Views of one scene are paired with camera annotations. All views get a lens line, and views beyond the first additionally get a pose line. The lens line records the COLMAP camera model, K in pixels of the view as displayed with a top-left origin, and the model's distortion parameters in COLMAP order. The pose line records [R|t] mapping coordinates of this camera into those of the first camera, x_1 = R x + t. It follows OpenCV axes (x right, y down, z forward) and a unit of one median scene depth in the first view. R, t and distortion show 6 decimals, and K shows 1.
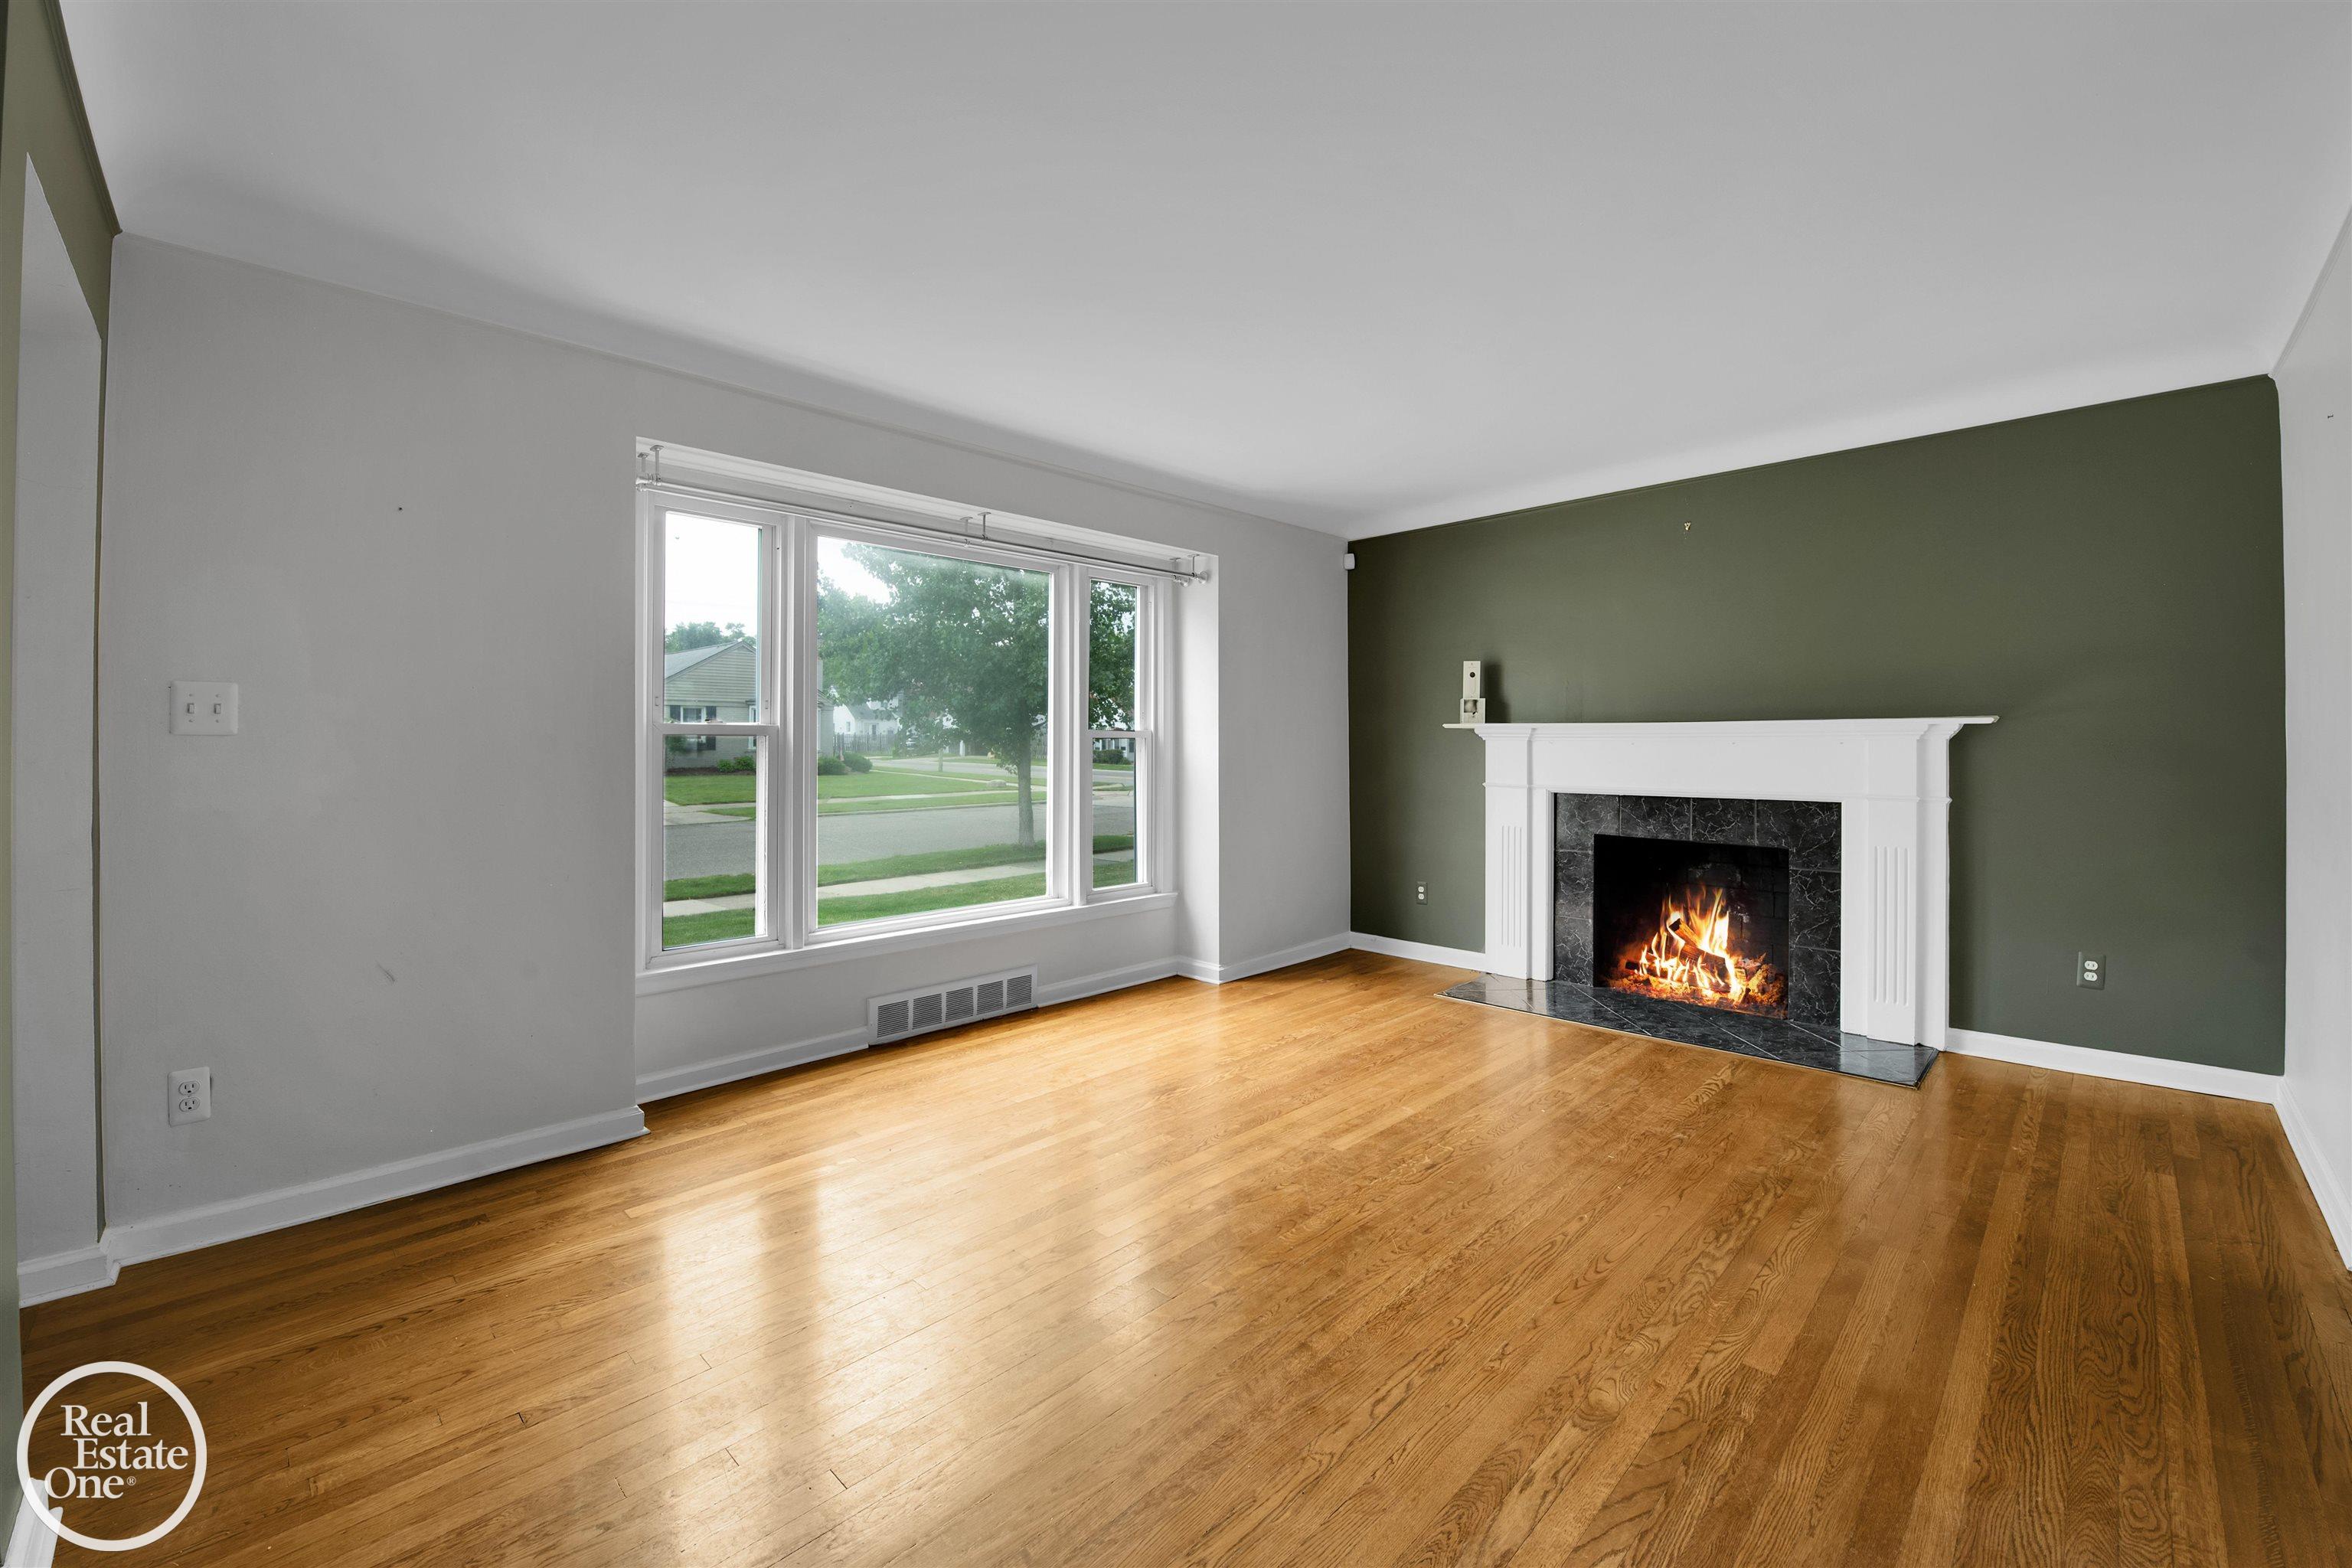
lens RADIAL K [[942.5, 0, 1176.1], [0, 942.5, 738.7], [0, 0, 1]] dist [-0.020746, -0.000136]
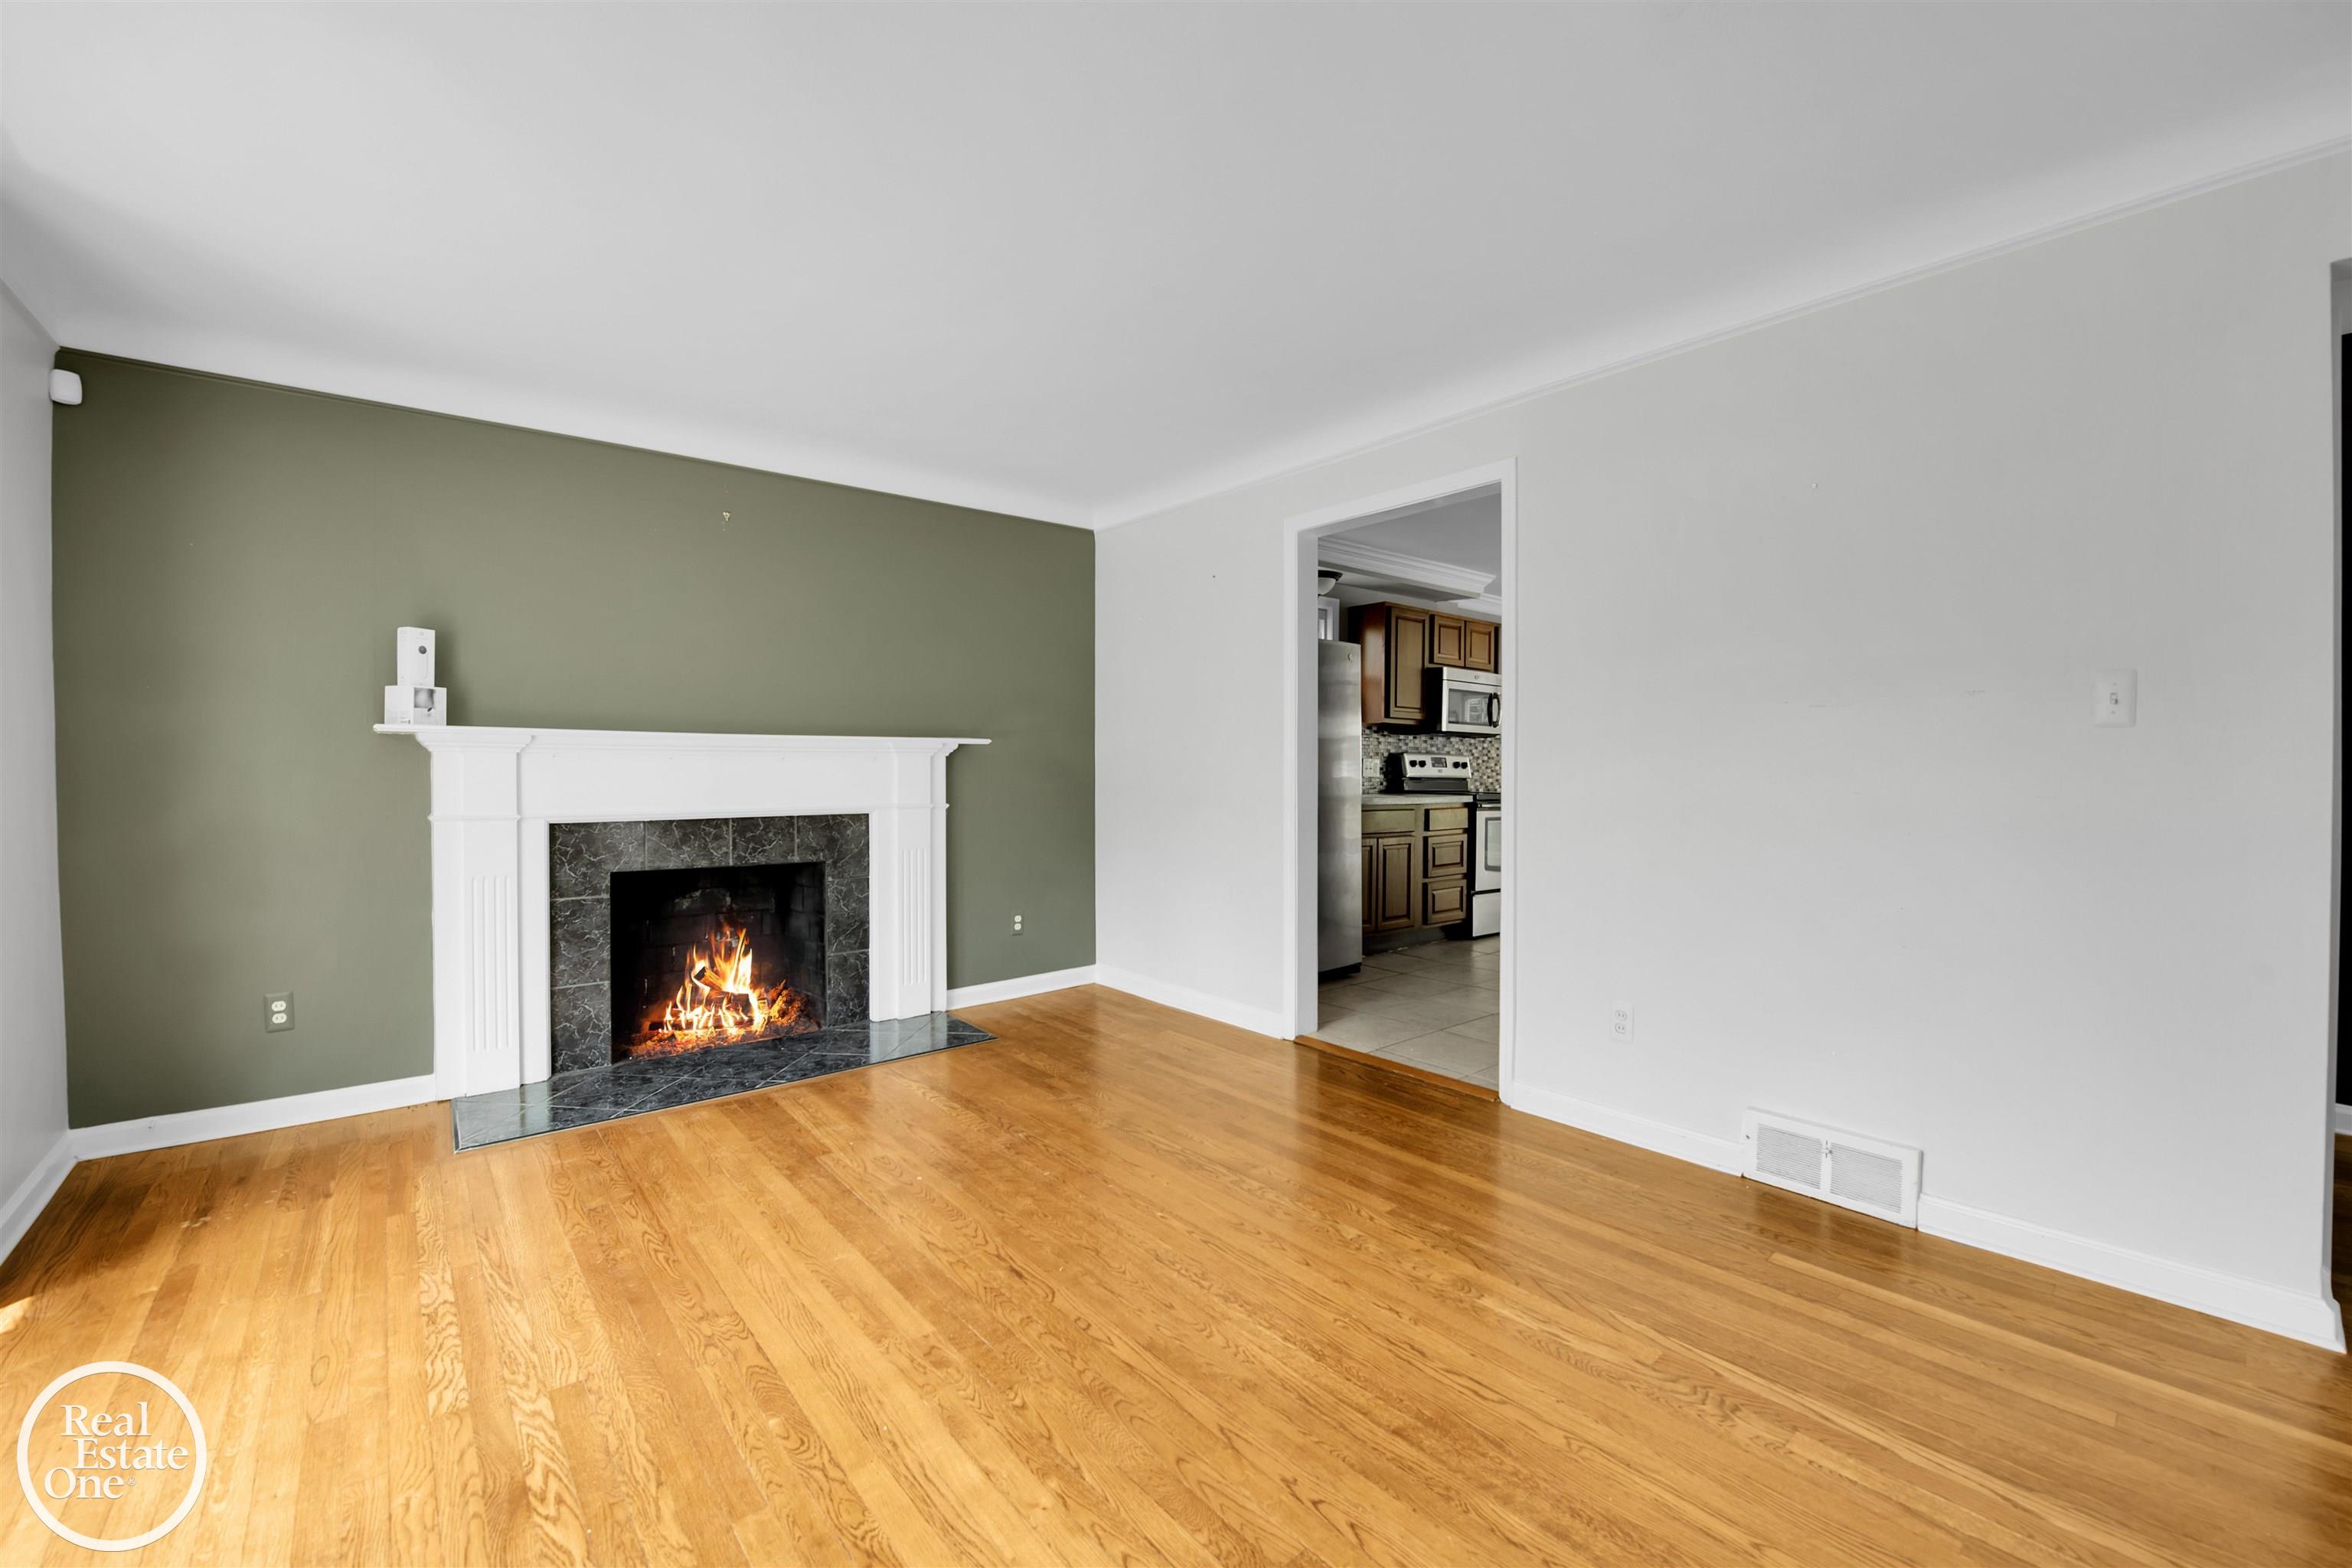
lens RADIAL K [[956.9, 0, 1186.8], [0, 956.9, 769.4], [0, 0, 1]] dist [-0.020275, 0.000021]
pose [[0.086417, -0.004740, 0.996248, -0.354382], [-0.008076, 0.999952, 0.005458, 0.007912], [-0.996226, -0.008517, 0.086374, 0.516651]]
